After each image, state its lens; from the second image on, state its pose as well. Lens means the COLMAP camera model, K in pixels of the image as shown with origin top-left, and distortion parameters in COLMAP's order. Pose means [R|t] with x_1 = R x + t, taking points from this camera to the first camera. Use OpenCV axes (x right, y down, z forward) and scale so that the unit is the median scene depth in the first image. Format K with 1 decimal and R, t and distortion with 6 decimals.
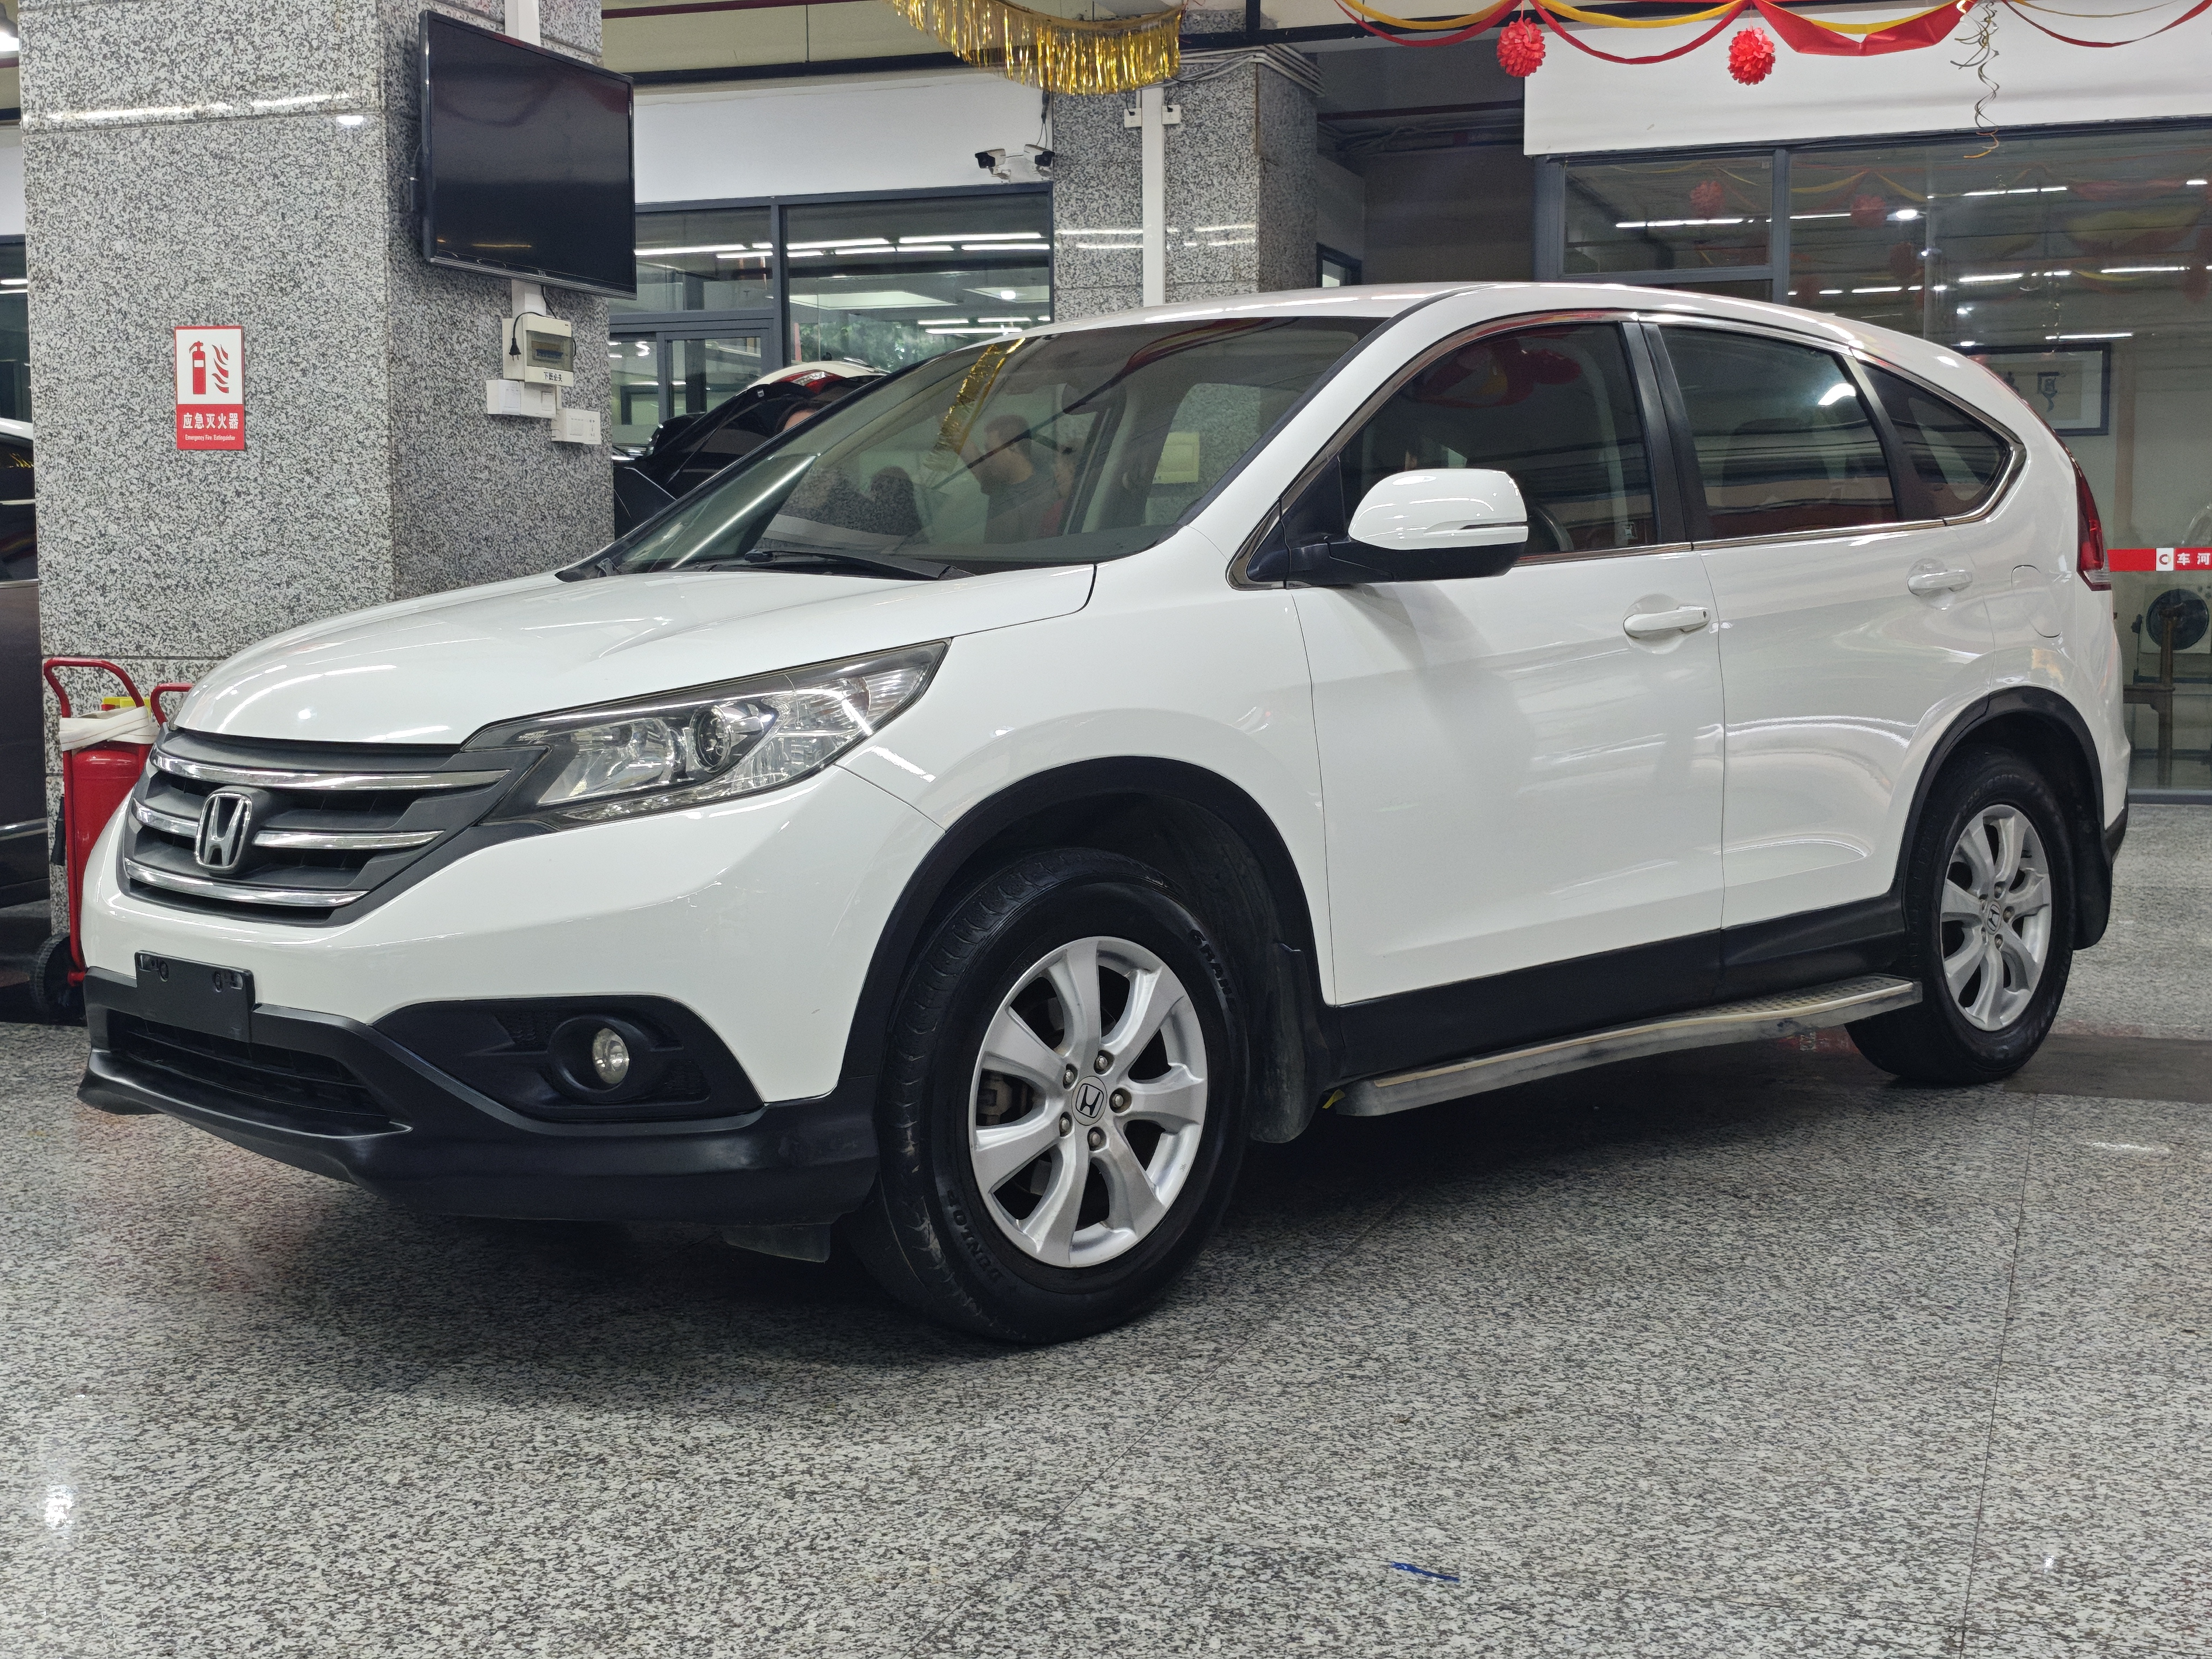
lens RADIAL K [[2750.2, 0, 1099.8], [0, 2750.2, 819.0], [0, 0, 1]] dist [0.141282, -0.369617]
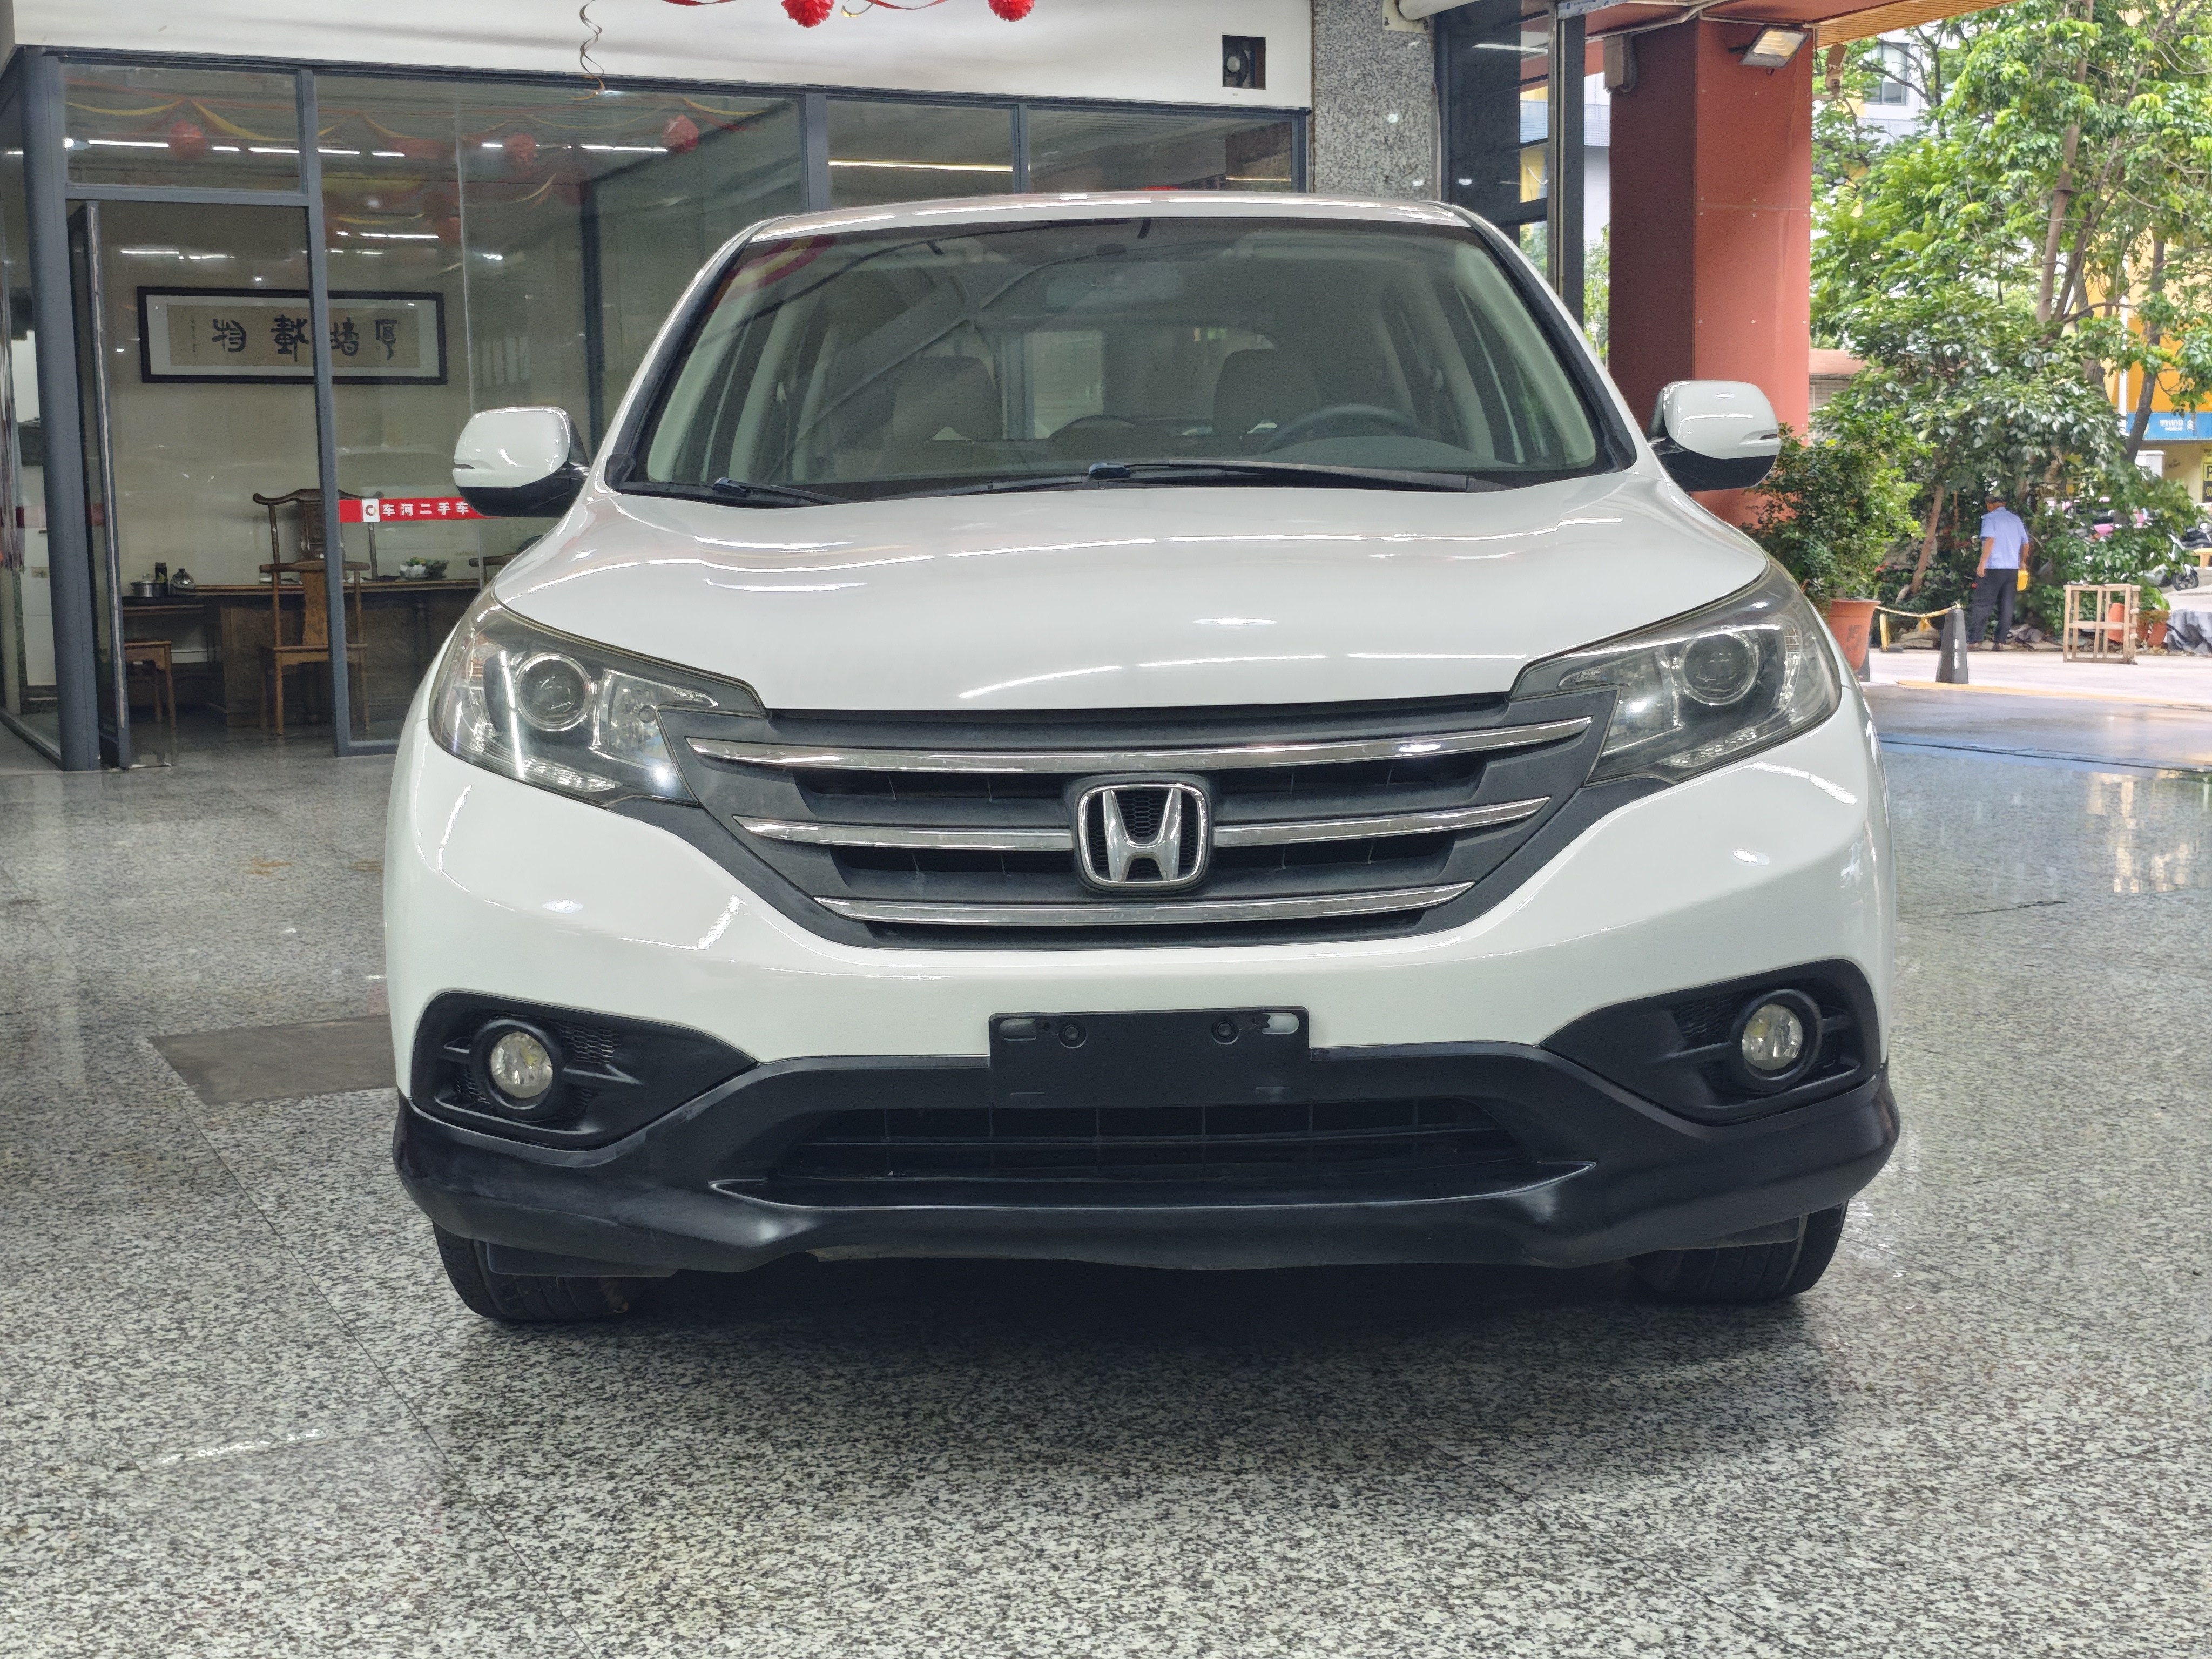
lens RADIAL K [[2750.2, 0, 1099.8], [0, 2750.2, 819.0], [0, 0, 1]] dist [0.141282, -0.369617]
pose [[0.700017, -0.086190, 0.708906, -0.877038], [0.076277, 0.996035, 0.045779, -0.035265], [-0.710041, 0.022027, 0.703816, 0.511275]]
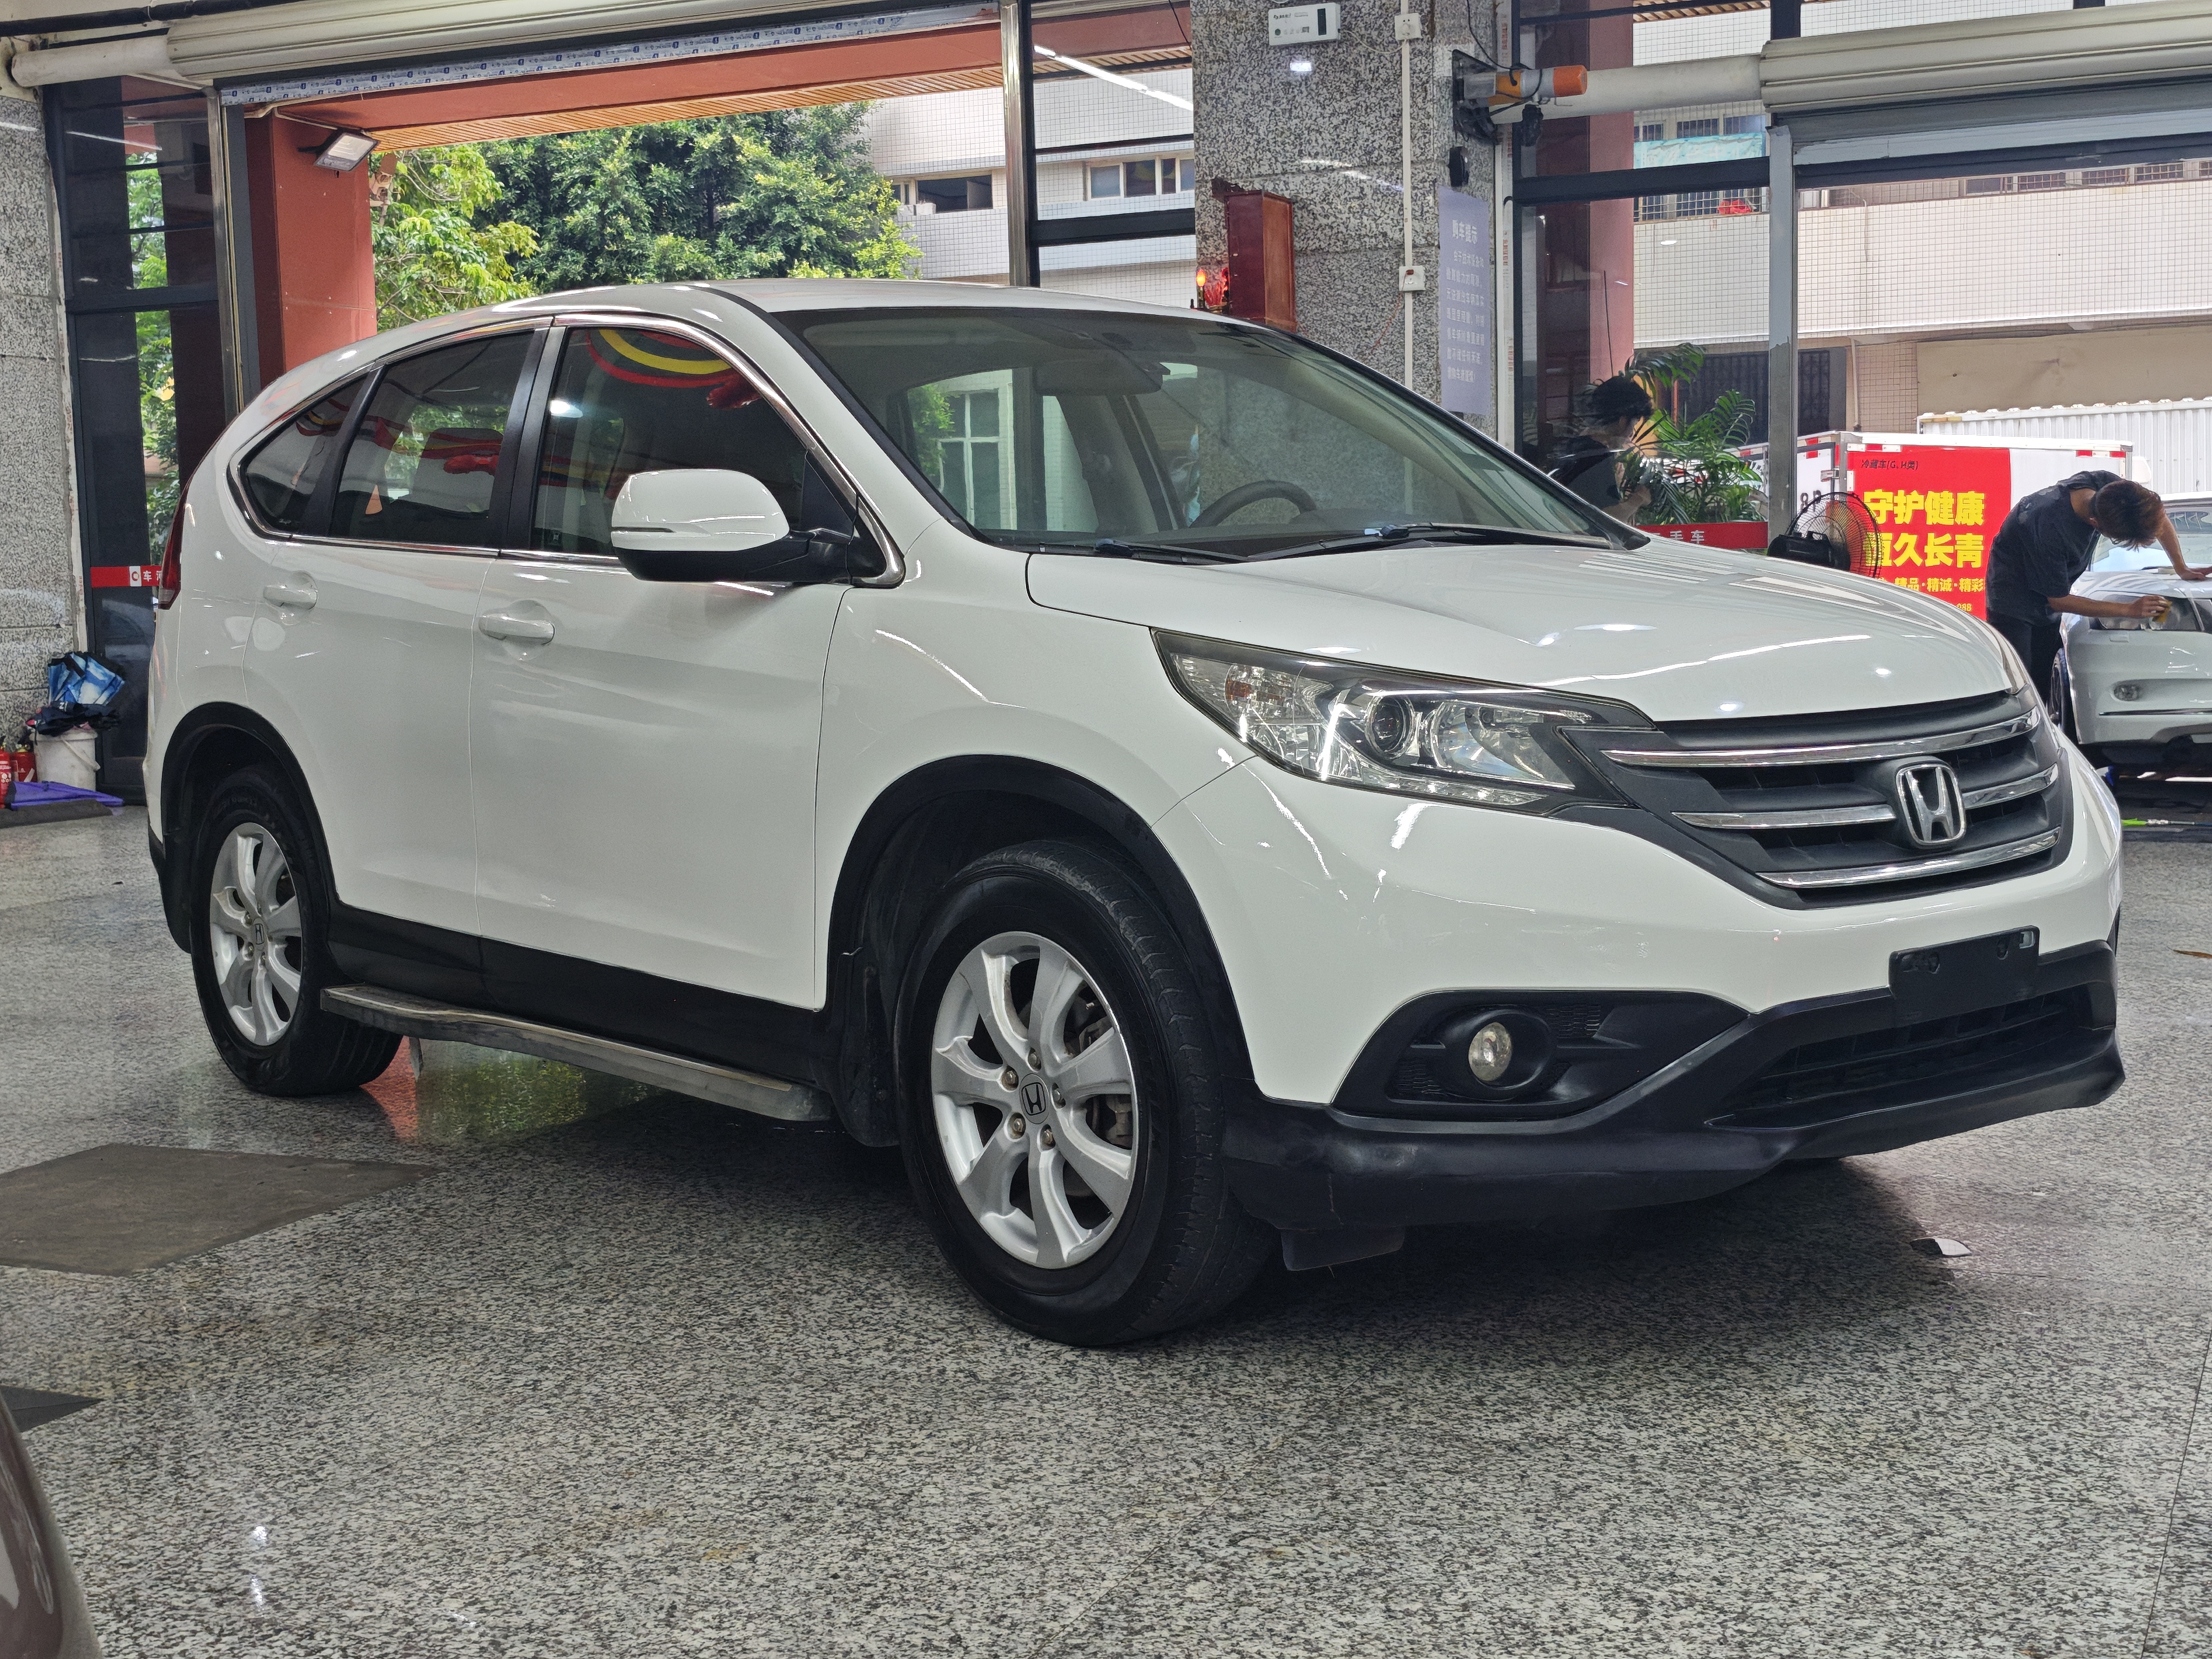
lens RADIAL K [[2750.2, 0, 1099.8], [0, 2750.2, 819.0], [0, 0, 1]] dist [0.141282, -0.369617]
pose [[0.074580, -0.085634, 0.993531, -1.331163], [0.111357, 0.990790, 0.077039, -0.098867], [-0.990978, 0.104891, 0.083429, 1.251180]]
